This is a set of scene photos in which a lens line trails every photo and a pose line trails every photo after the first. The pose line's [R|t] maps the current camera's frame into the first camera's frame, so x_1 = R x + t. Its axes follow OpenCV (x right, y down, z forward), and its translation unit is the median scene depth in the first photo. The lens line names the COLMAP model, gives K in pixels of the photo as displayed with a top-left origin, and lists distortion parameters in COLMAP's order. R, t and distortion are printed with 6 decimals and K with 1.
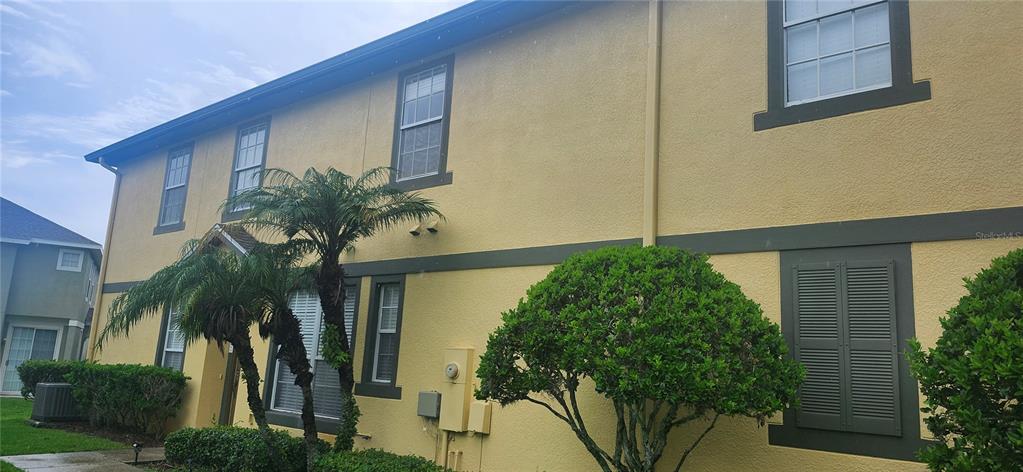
lens RADIAL K [[692.5, 0, 515.1], [0, 692.5, 233.6], [0, 0, 1]] dist [0.105145, -0.150454]
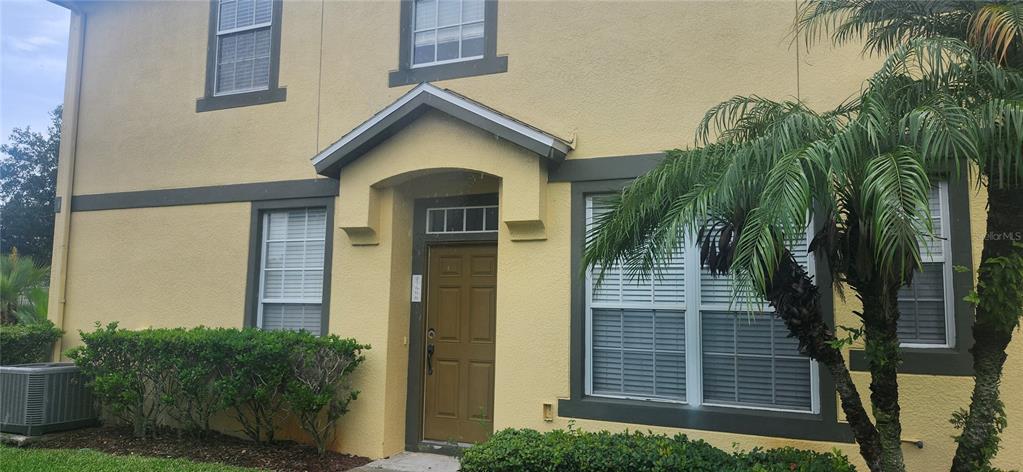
lens RADIAL K [[692.5, 0, 515.1], [0, 692.5, 233.6], [0, 0, 1]] dist [0.105145, -0.150454]
pose [[0.963519, -0.016488, 0.267133, -0.126592], [-0.010410, 0.995037, 0.098964, 0.013121], [-0.267439, -0.098135, 0.958565, 0.105627]]
